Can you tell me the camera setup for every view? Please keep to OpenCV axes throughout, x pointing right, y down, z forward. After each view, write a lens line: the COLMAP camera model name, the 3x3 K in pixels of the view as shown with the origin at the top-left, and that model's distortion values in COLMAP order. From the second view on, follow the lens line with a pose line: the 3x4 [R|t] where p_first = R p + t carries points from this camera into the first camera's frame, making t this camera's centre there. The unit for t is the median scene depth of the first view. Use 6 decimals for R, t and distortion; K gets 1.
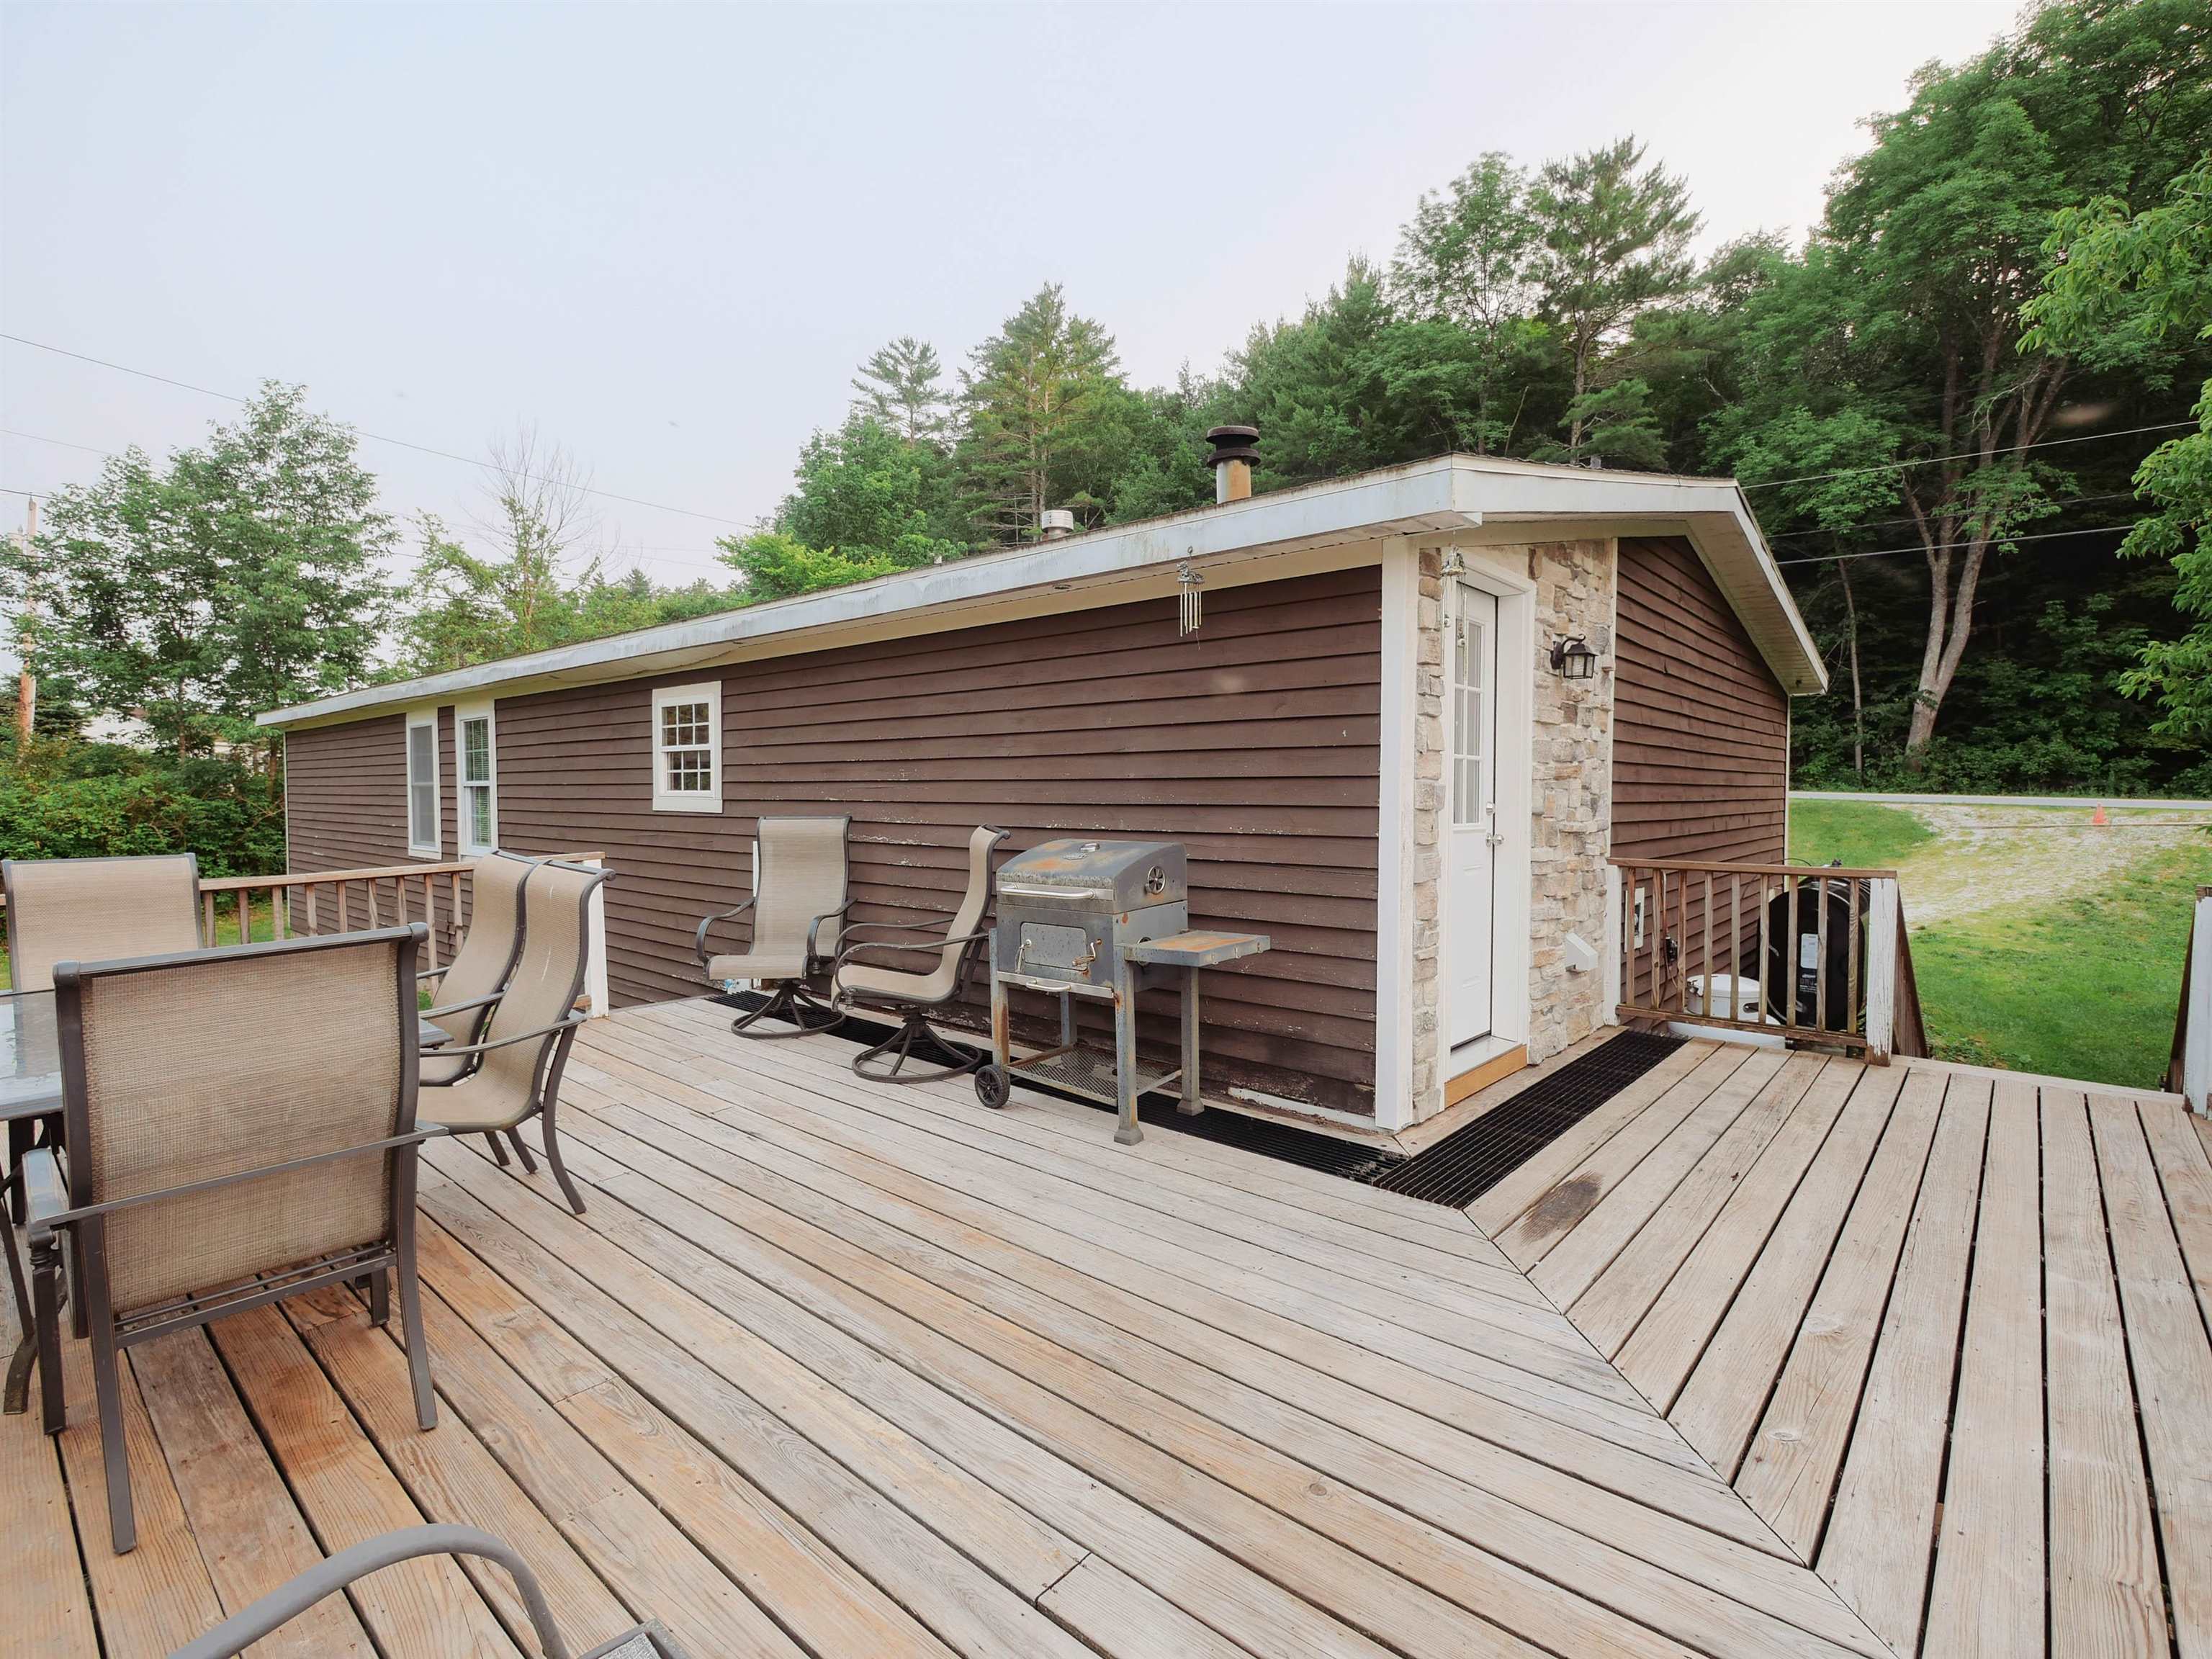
lens RADIAL K [[1071.4, 0, 1091.2], [0, 1071.4, 830.4], [0, 0, 1]] dist [-0.006710, -0.000690]
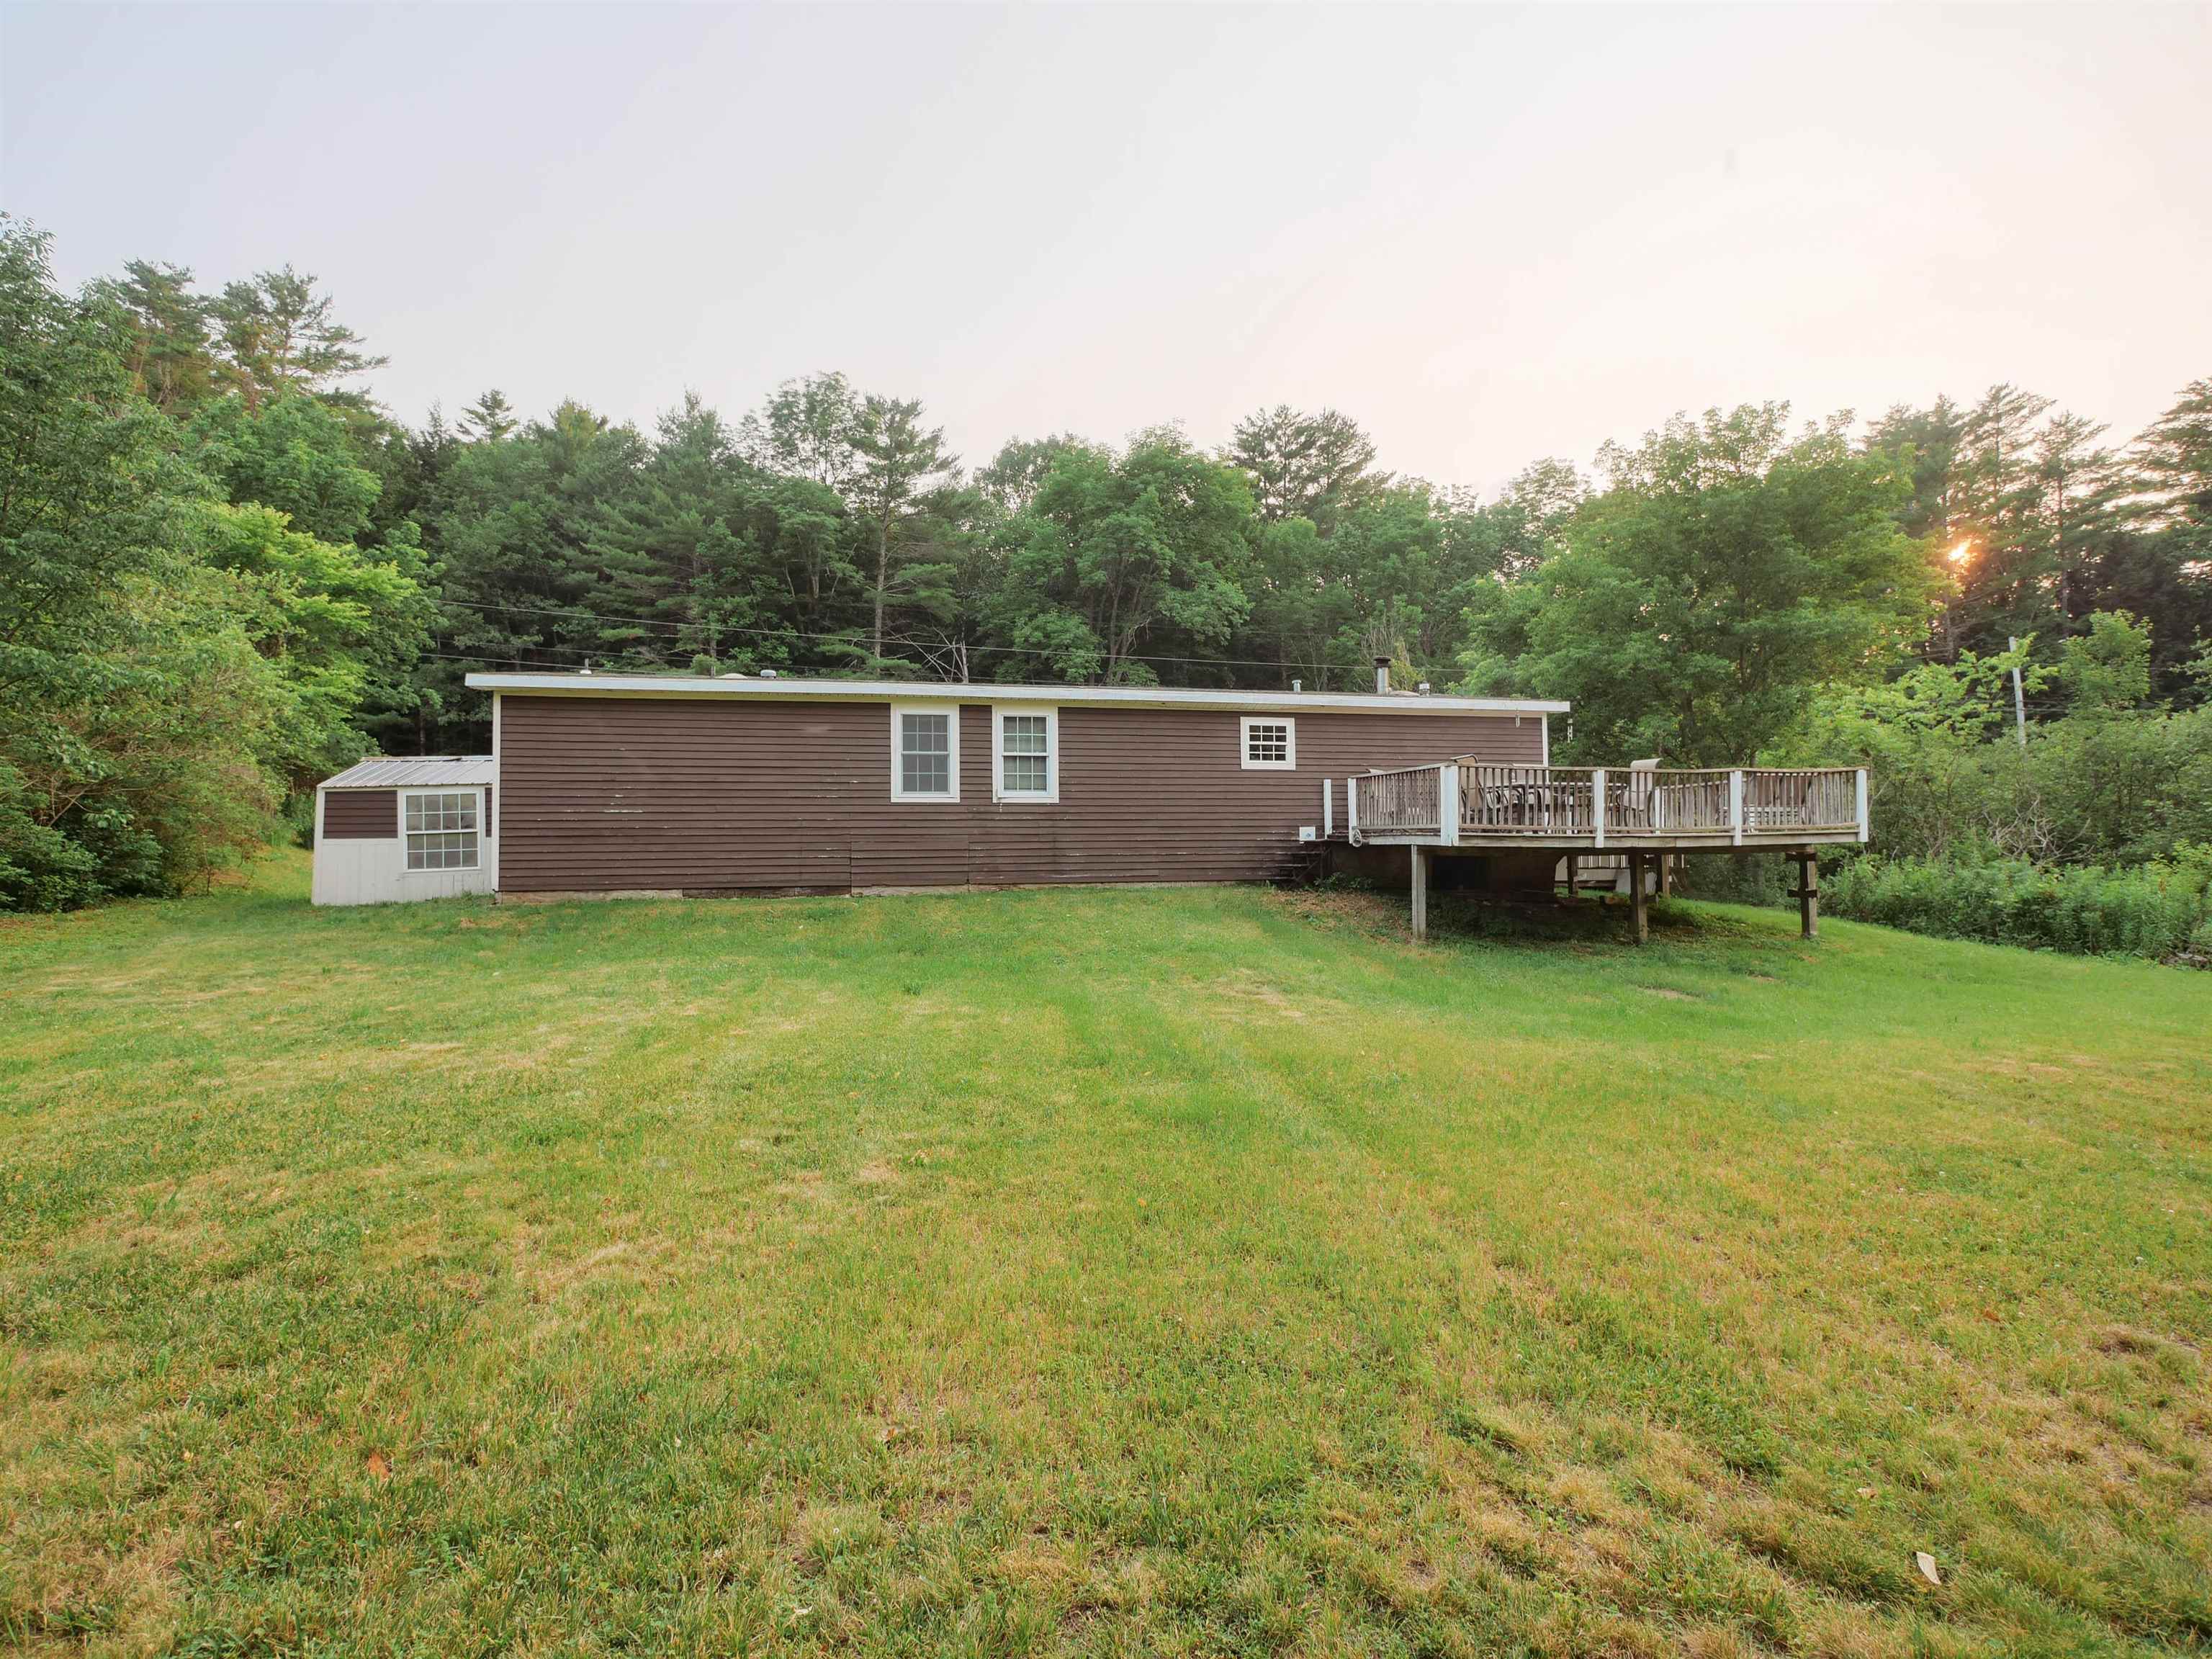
lens RADIAL K [[988.2, 0, 1113.3], [0, 988.2, 840.7], [0, 0, 1]] dist [-0.004505, -0.000325]
pose [[0.587307, 0.009251, 0.809311, -0.445969], [0.042773, 0.998183, -0.042449, 0.041624], [-0.808233, 0.059547, 0.585844, -0.002523]]
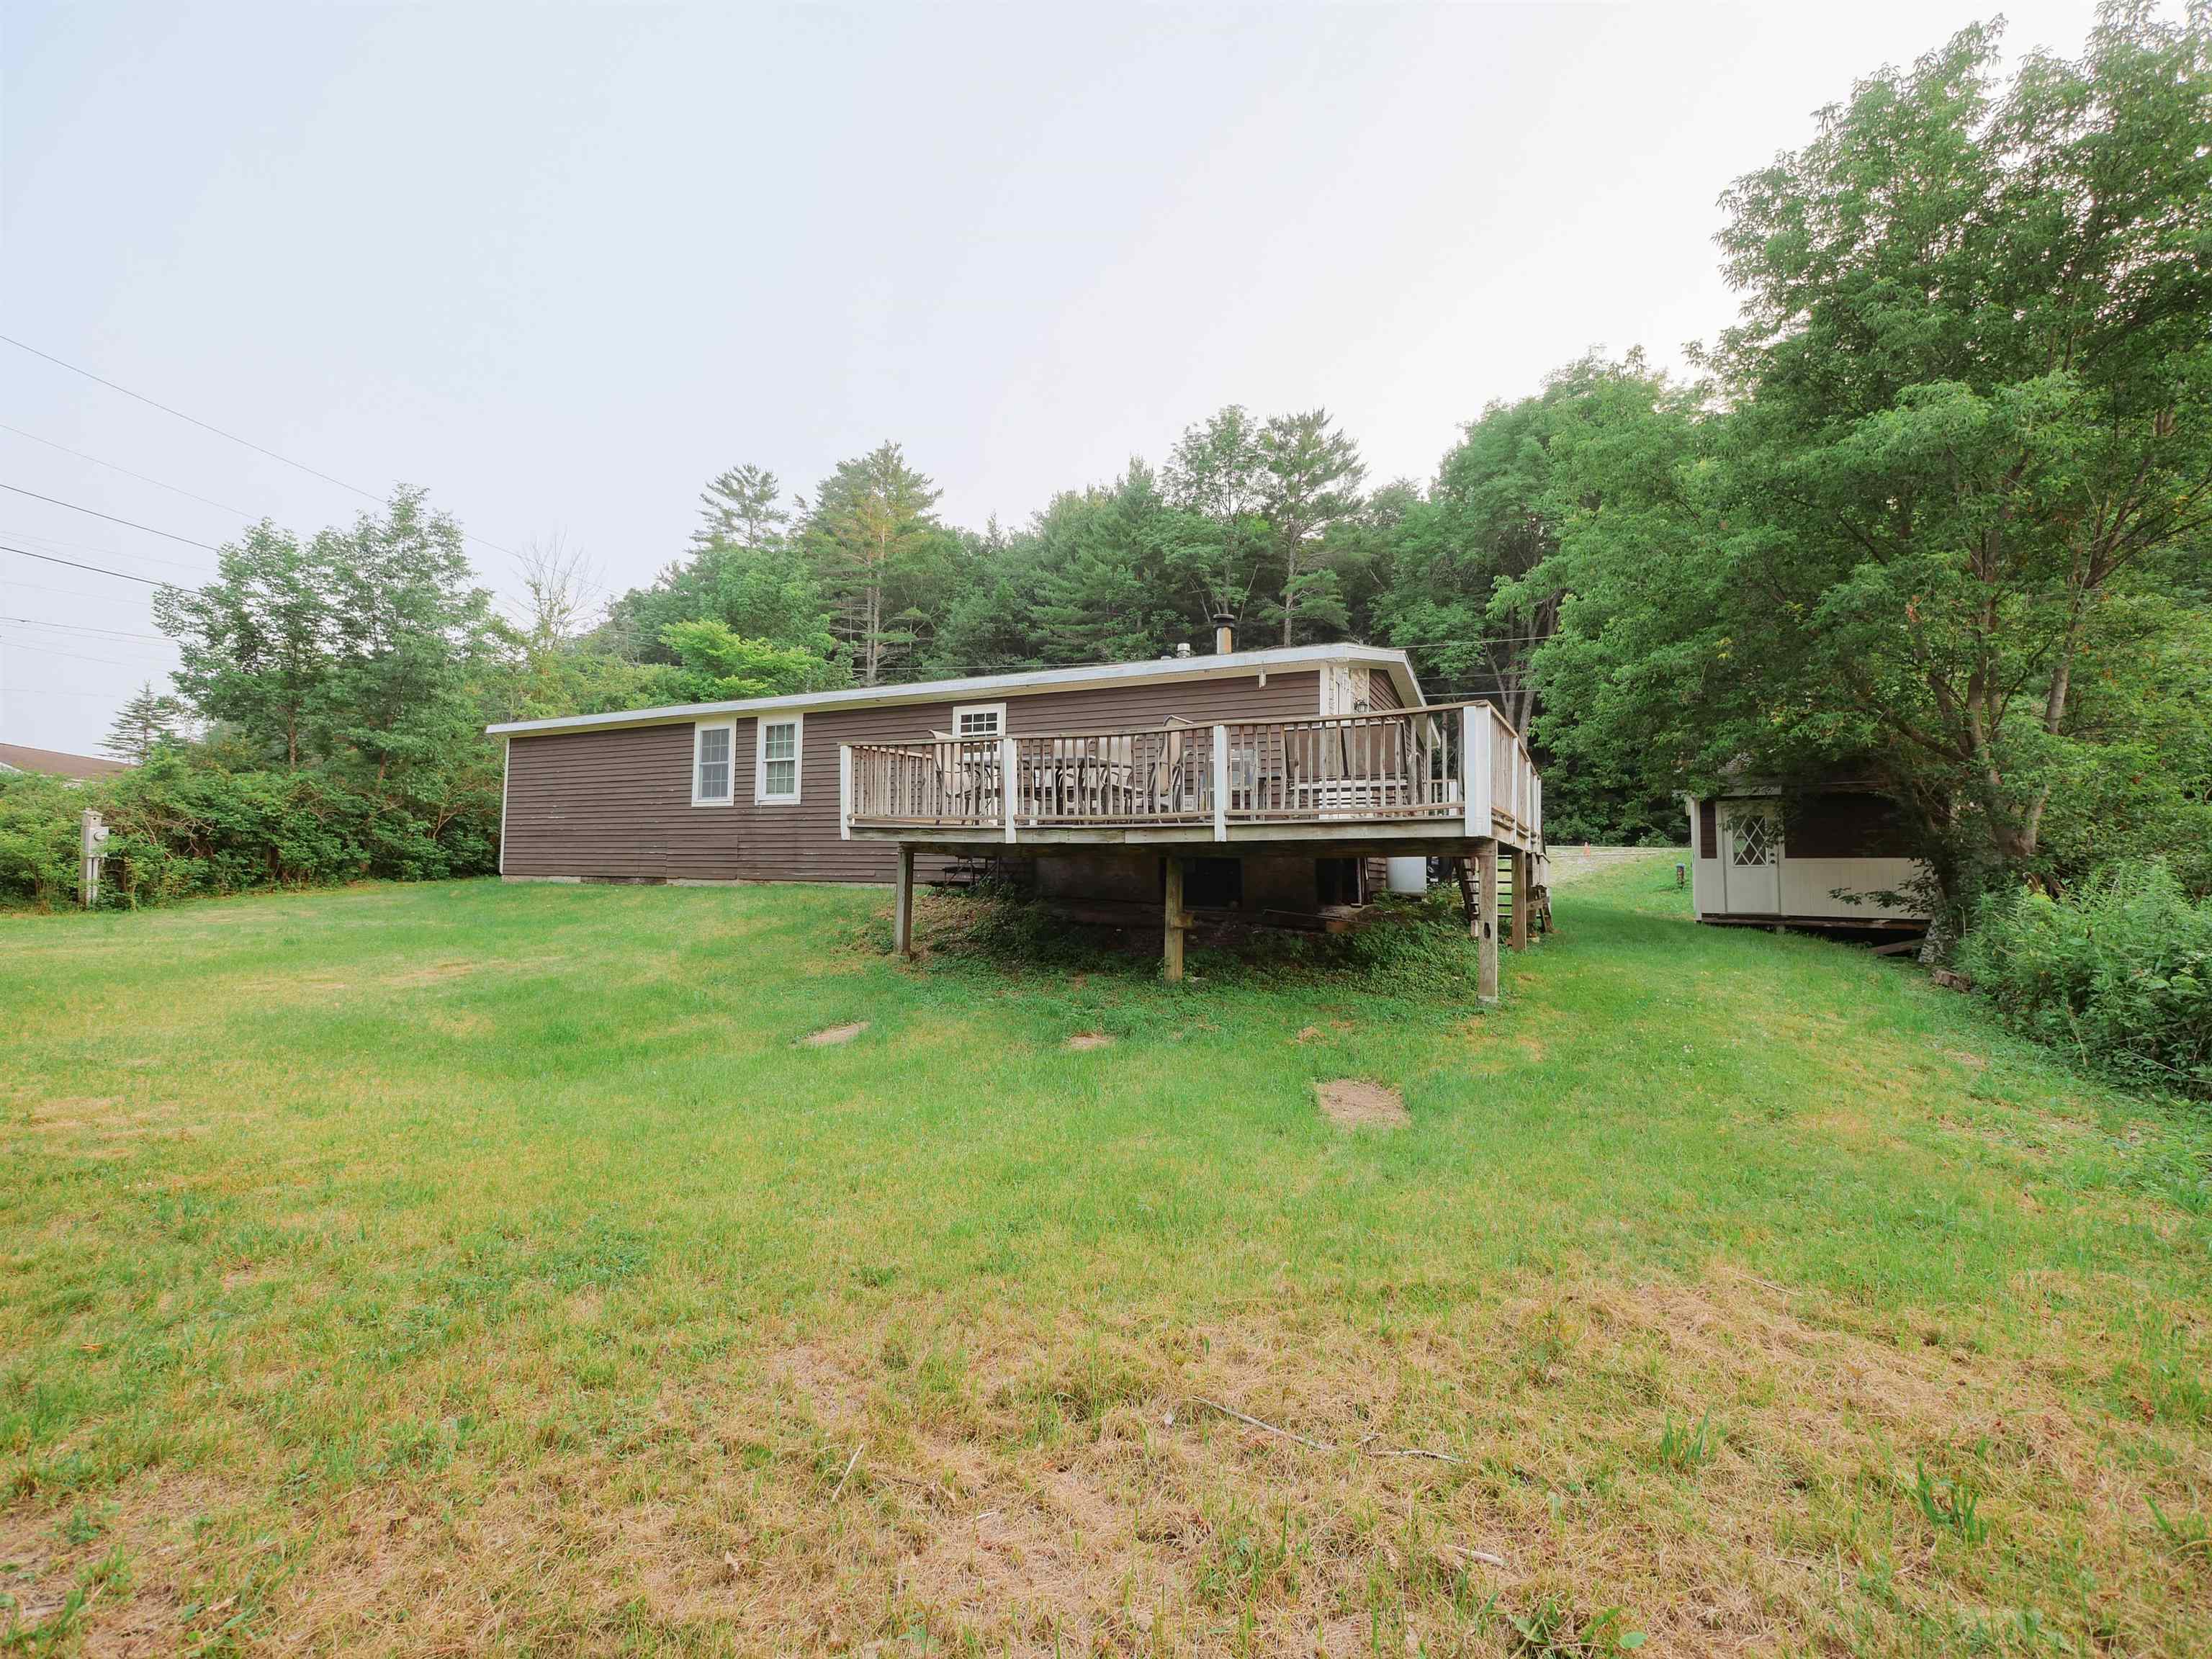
lens RADIAL K [[988.2, 0, 1097.6], [0, 988.2, 827.4], [0, 0, 1]] dist [-0.004505, -0.000325]
pose [[0.967159, 0.031460, 0.252217, -0.120637], [-0.008347, 0.995707, -0.092188, 0.055656], [-0.254034, 0.087055, 0.963269, -0.184461]]
